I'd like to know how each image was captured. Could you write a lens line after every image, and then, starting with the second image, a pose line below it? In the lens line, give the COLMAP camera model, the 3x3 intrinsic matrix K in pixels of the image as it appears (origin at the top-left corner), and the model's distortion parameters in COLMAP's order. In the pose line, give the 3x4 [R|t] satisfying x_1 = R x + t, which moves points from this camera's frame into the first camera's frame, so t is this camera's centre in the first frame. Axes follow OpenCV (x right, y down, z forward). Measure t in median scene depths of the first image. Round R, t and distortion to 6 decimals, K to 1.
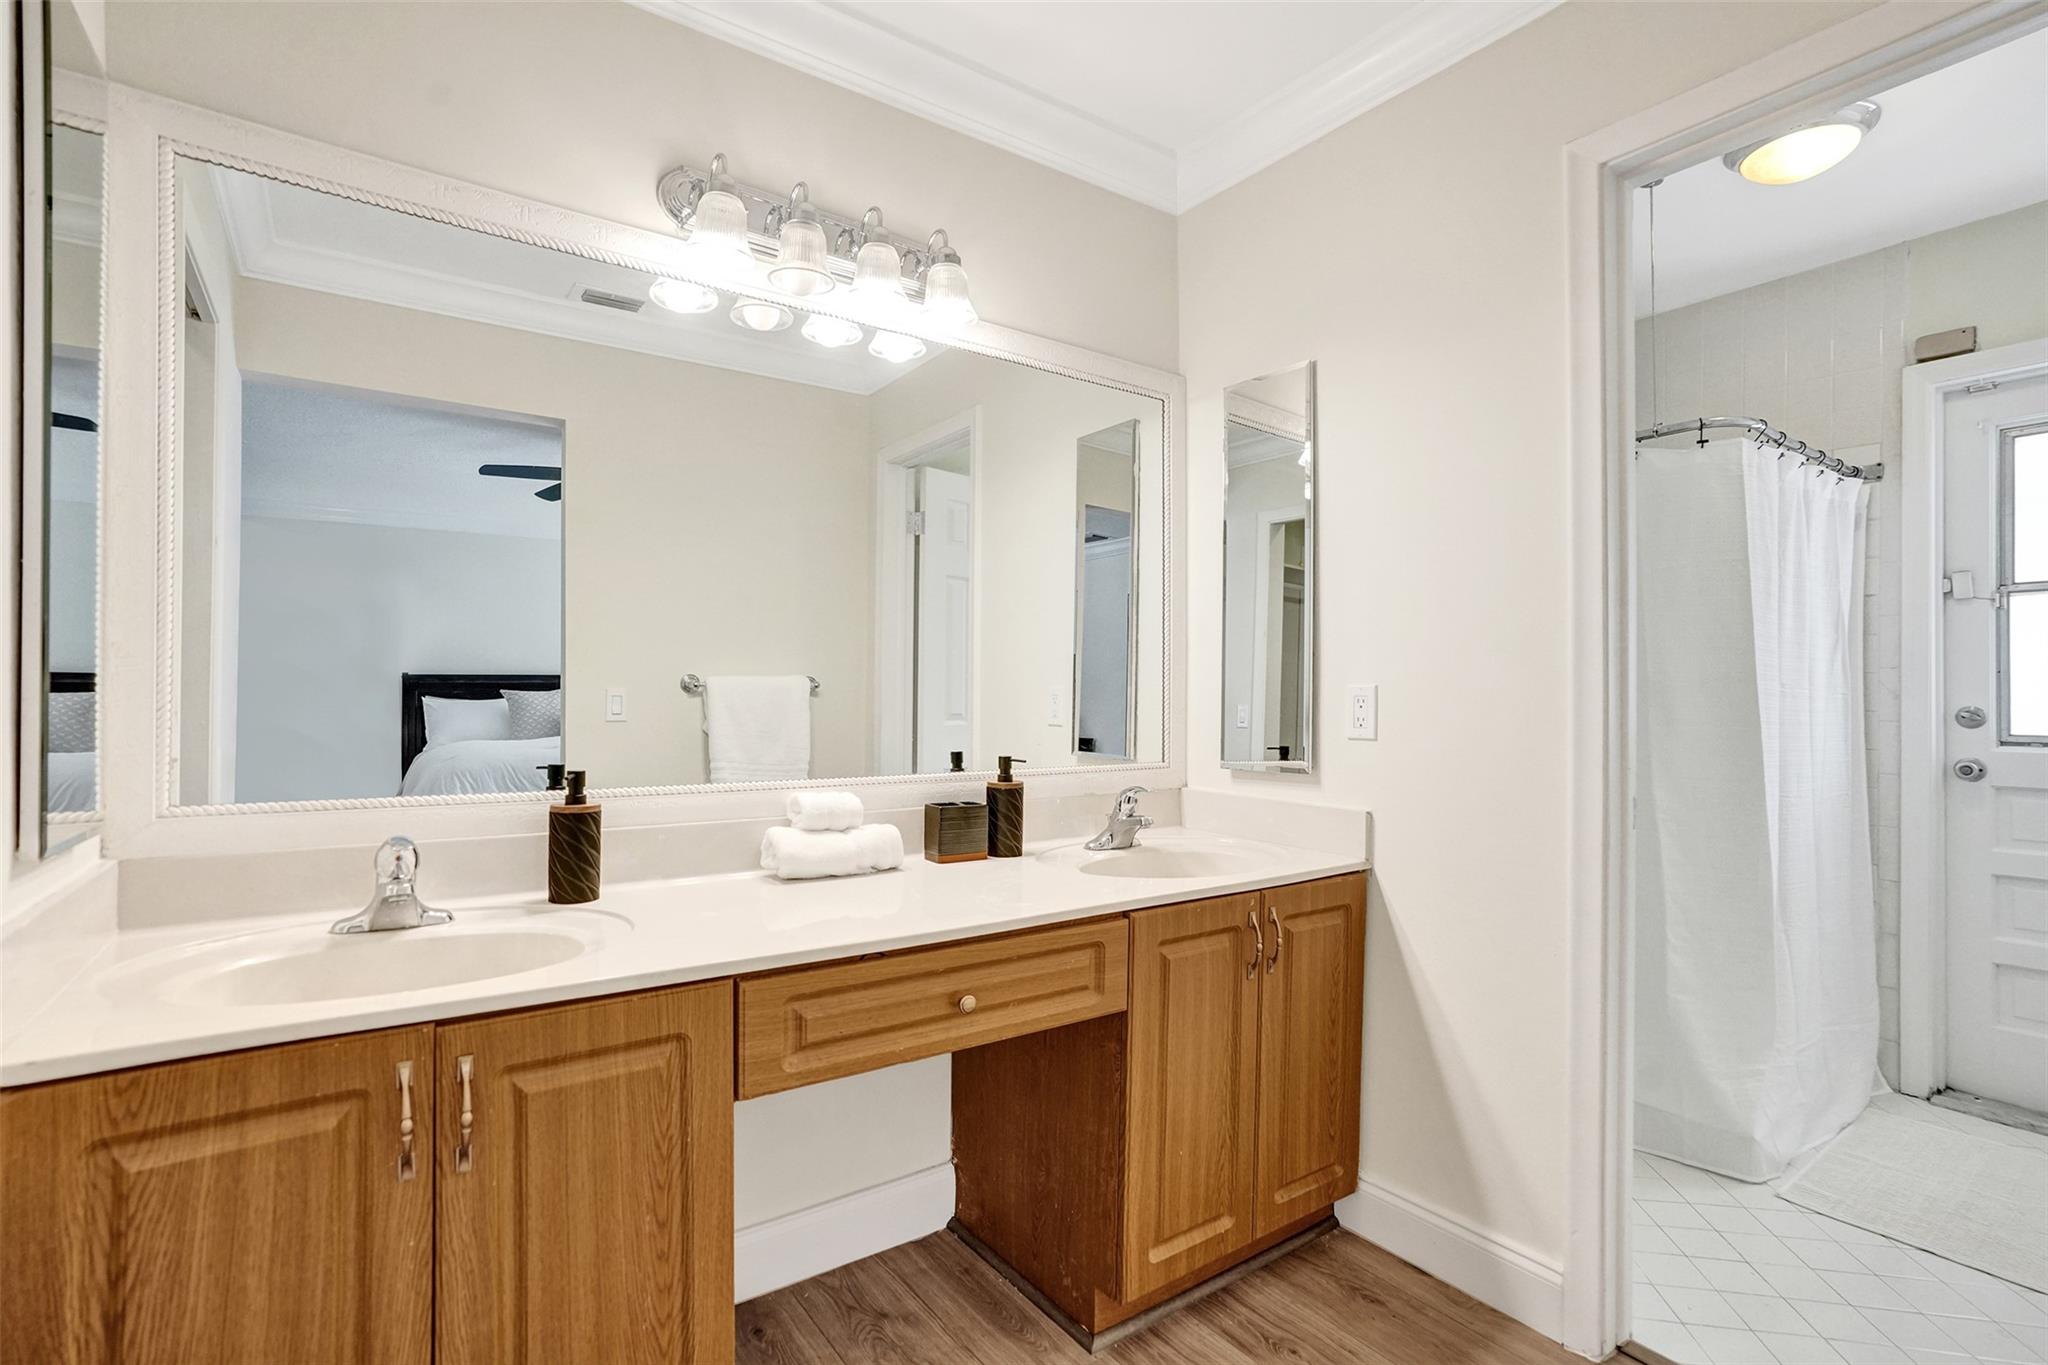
lens RADIAL K [[944.8, 0, 1033.8], [0, 944.8, 688.0], [0, 0, 1]] dist [-0.000907, 0.000100]
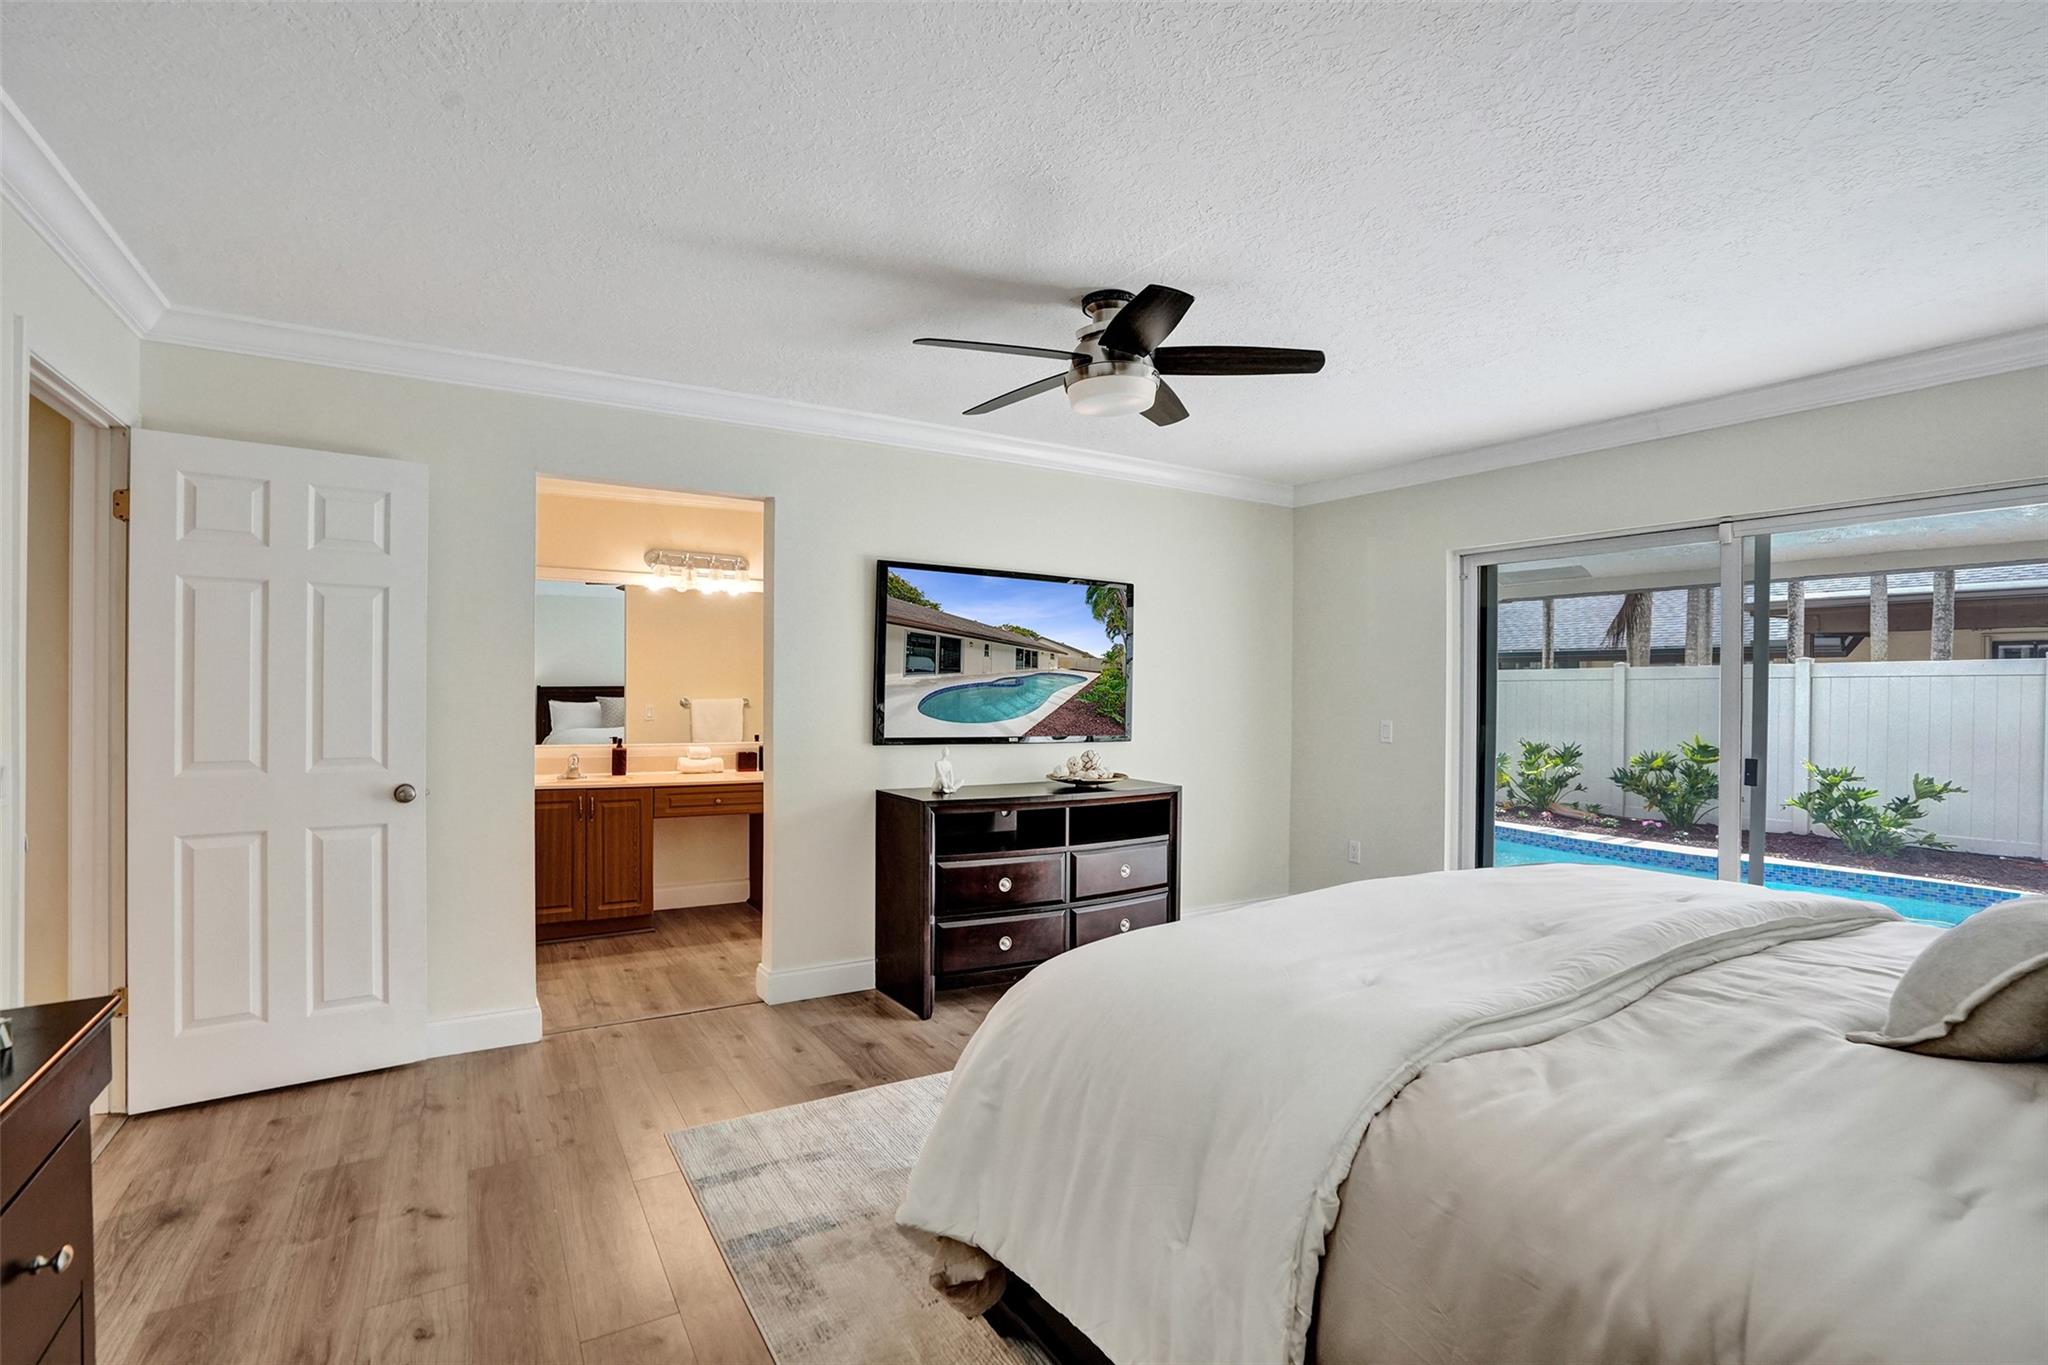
lens RADIAL K [[936.5, 0, 1006.9], [0, 936.5, 684.2], [0, 0, 1]] dist [-0.001892, -0.000567]
pose [[0.995358, 0.009744, -0.095747, 1.109093], [-0.009489, 0.999950, 0.003126, -0.118711], [0.095773, -0.002203, 0.995401, -2.015553]]
